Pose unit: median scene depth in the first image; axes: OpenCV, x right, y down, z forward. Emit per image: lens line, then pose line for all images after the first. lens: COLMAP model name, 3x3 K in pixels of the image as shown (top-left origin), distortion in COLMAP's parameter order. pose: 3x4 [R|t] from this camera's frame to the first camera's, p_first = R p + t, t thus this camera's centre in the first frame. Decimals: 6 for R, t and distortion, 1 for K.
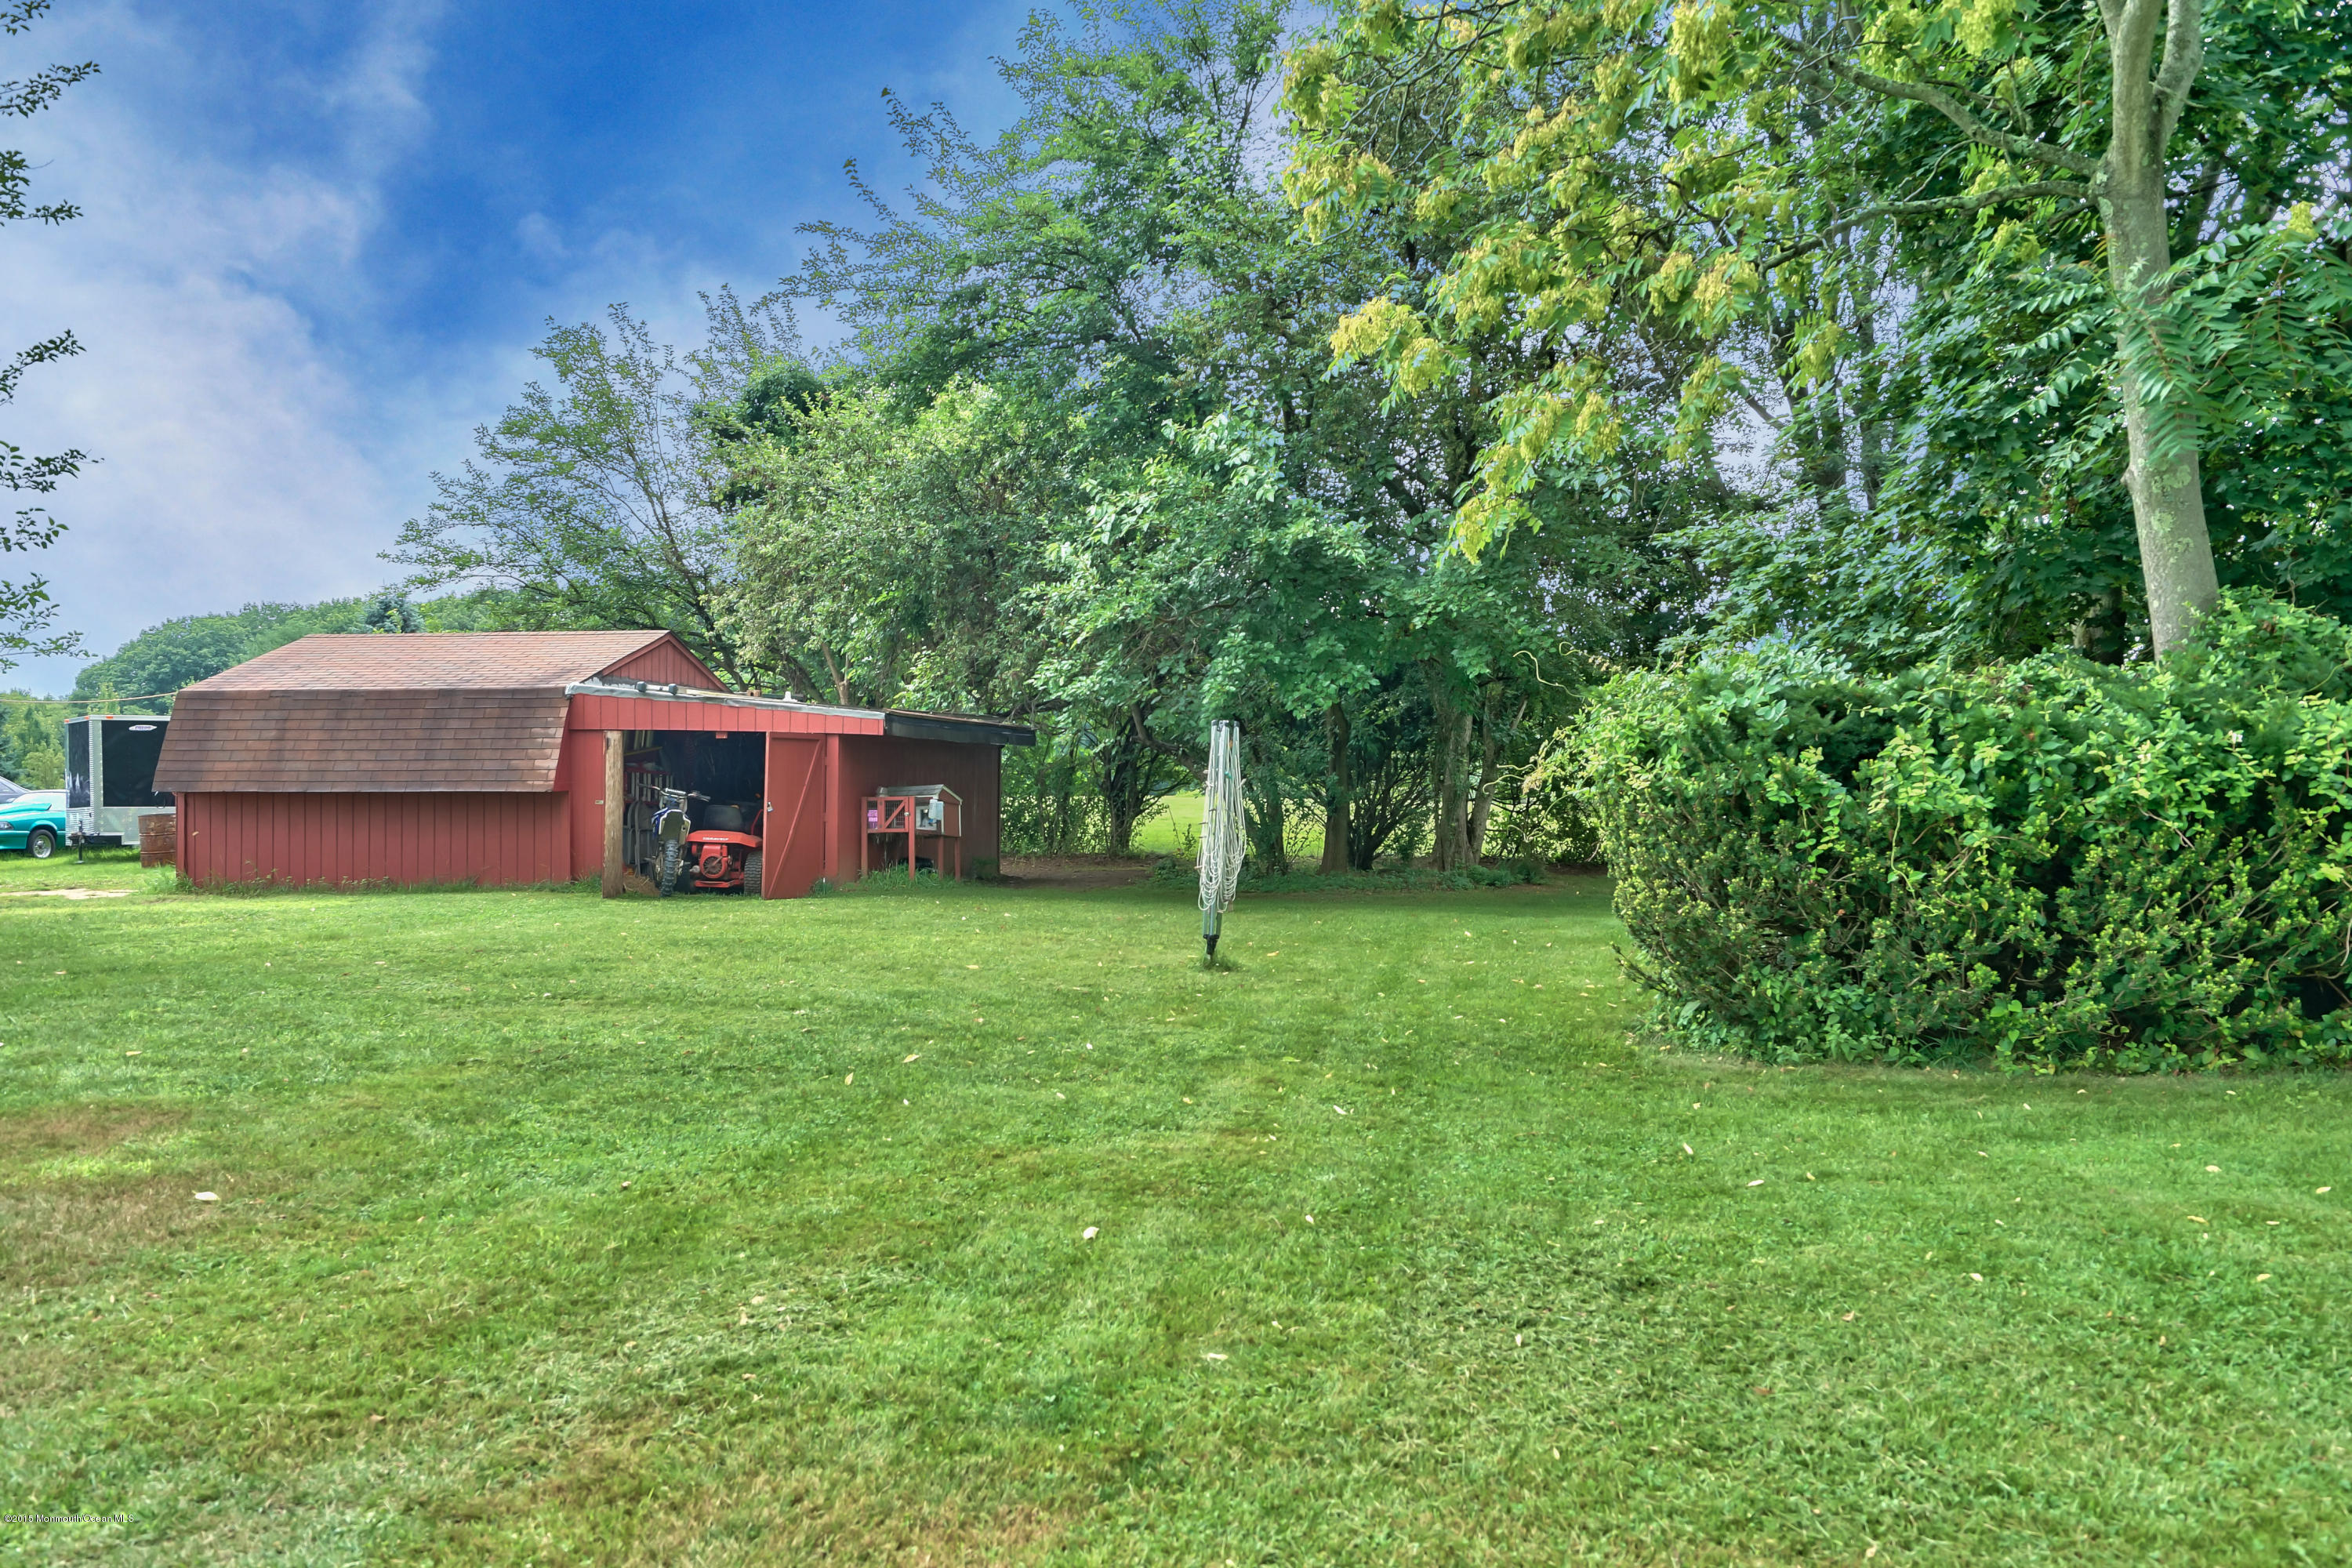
lens RADIAL K [[1908.6, 0, 1168.8], [0, 1908.6, 797.5], [0, 0, 1]] dist [-0.000512, -0.002109]
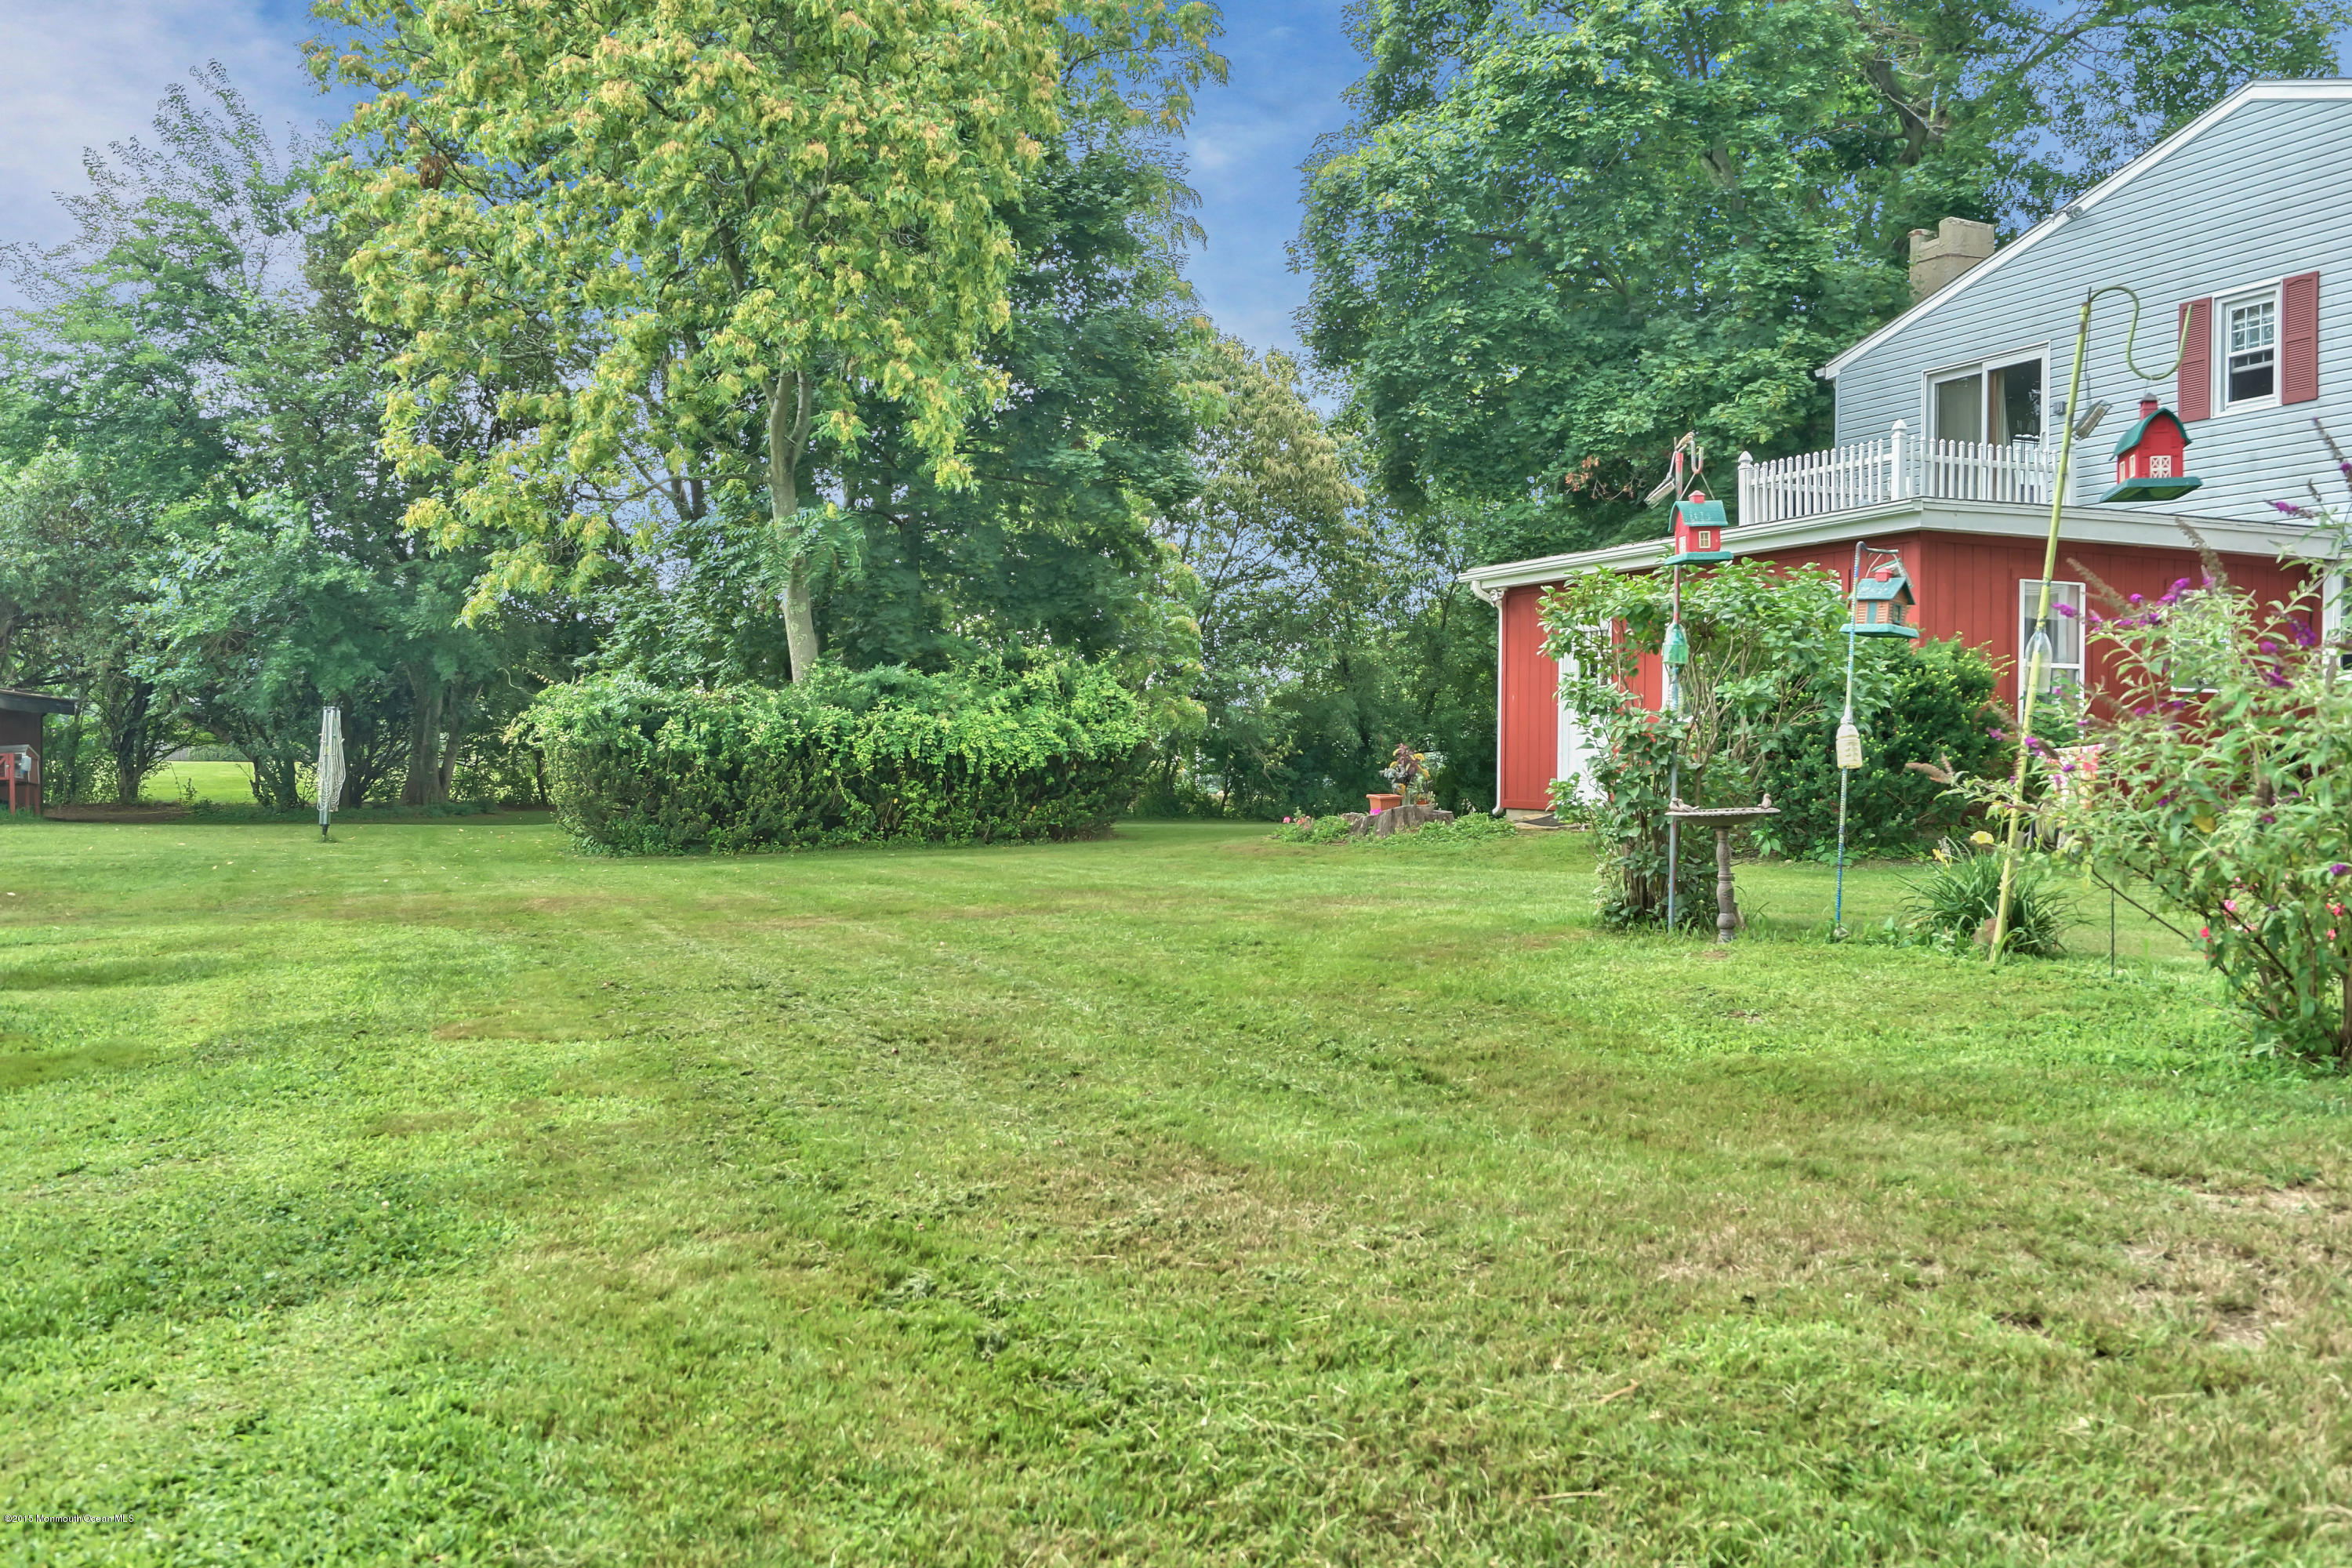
lens RADIAL K [[1908.6, 0, 1170.0], [0, 1908.6, 799.6], [0, 0, 1]] dist [-0.000512, -0.002109]
pose [[0.851959, -0.014604, 0.523404, -0.316755], [0.004984, 0.999792, 0.019784, 0.021635], [-0.523584, -0.014247, 0.851855, -1.268574]]
